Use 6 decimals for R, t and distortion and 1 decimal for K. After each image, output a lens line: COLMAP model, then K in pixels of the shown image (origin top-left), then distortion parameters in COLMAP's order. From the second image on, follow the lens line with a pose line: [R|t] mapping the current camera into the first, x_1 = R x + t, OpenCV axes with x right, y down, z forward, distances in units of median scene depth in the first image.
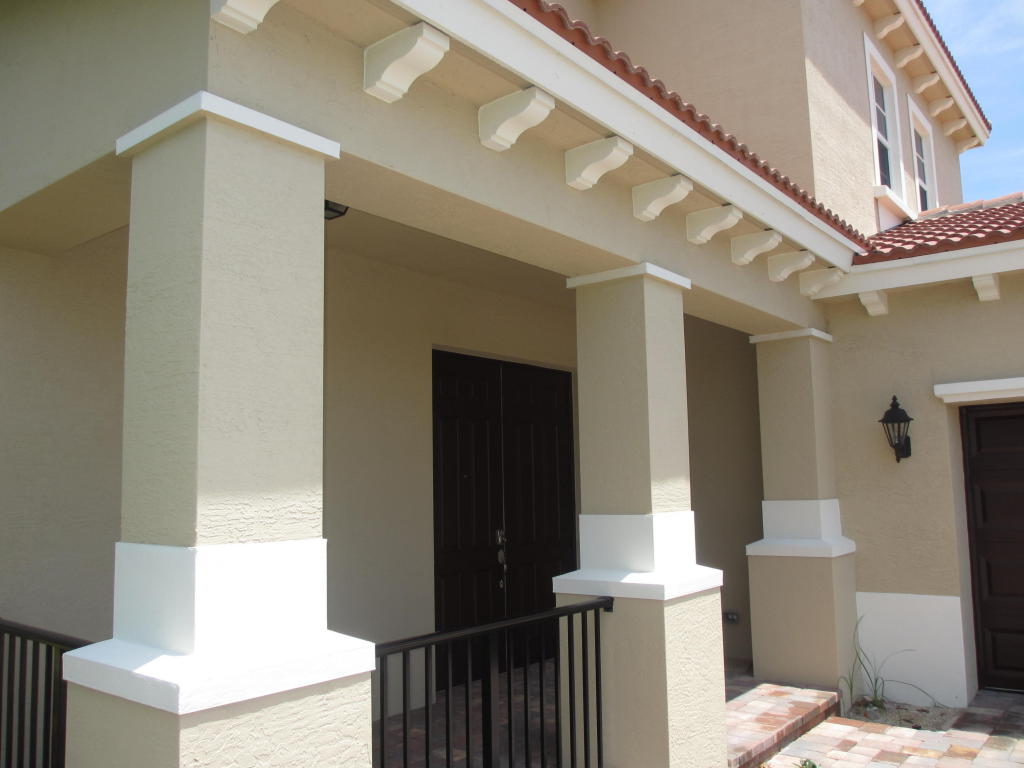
lens RADIAL K [[866.3, 0, 512.0], [0, 866.3, 384.0], [0, 0, 1]] dist [-0.029369, 0.000348]
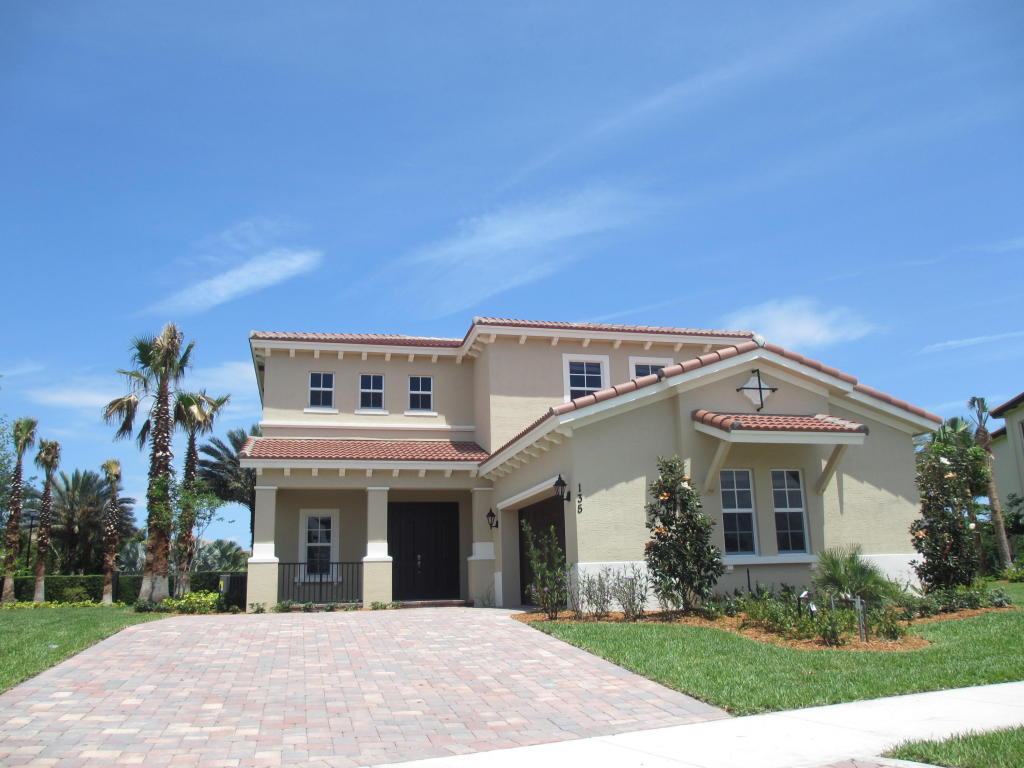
lens RADIAL K [[867.0, 0, 512.0], [0, 867.0, 384.0], [0, 0, 1]] dist [-0.026806, -0.013398]
pose [[0.783705, -0.142480, -0.604571, 2.456182], [0.078461, 0.988247, -0.131192, -0.015050], [0.616158, 0.055381, 0.785673, -1.466251]]
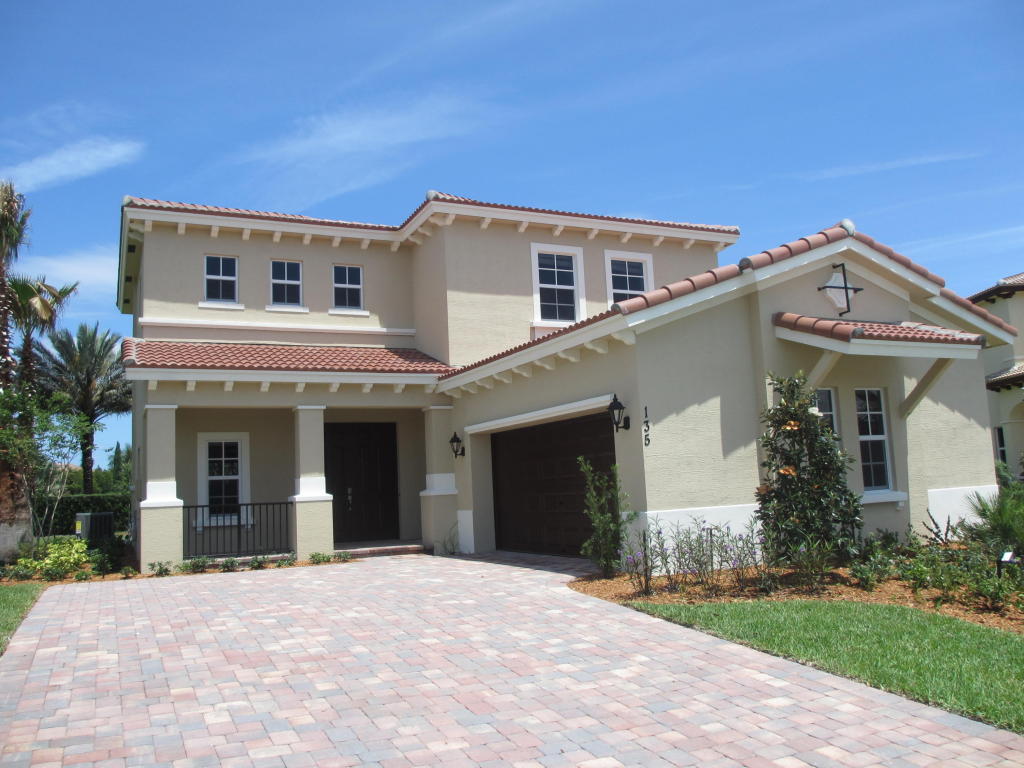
lens RADIAL K [[866.3, 0, 512.0], [0, 866.3, 384.0], [0, 0, 1]] dist [-0.029369, 0.000348]
pose [[0.893624, -0.072902, -0.442856, 1.707644], [0.076231, 0.997037, -0.010306, -0.087950], [0.442296, -0.024550, 0.896533, -1.203656]]
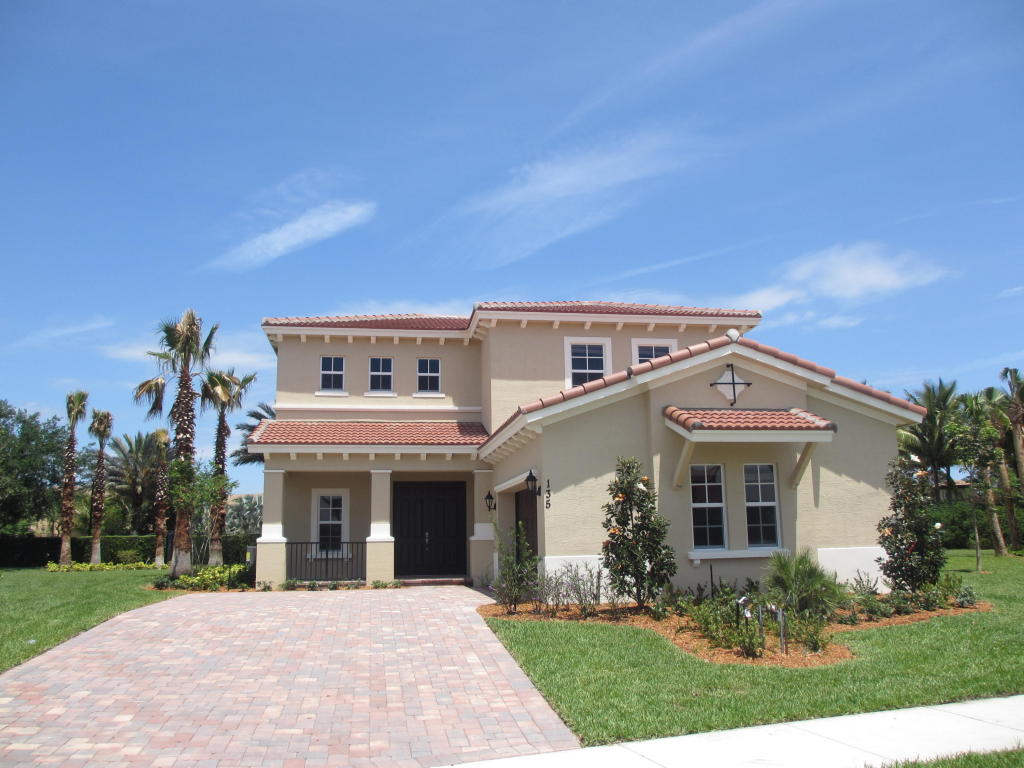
lens RADIAL K [[867.0, 0, 512.0], [0, 867.0, 384.0], [0, 0, 1]] dist [-0.026806, -0.013398]
pose [[0.732717, -0.111605, -0.671320, 2.711582], [0.077399, 0.993727, -0.080727, -0.116013], [0.676118, 0.007190, 0.736759, -1.350277]]
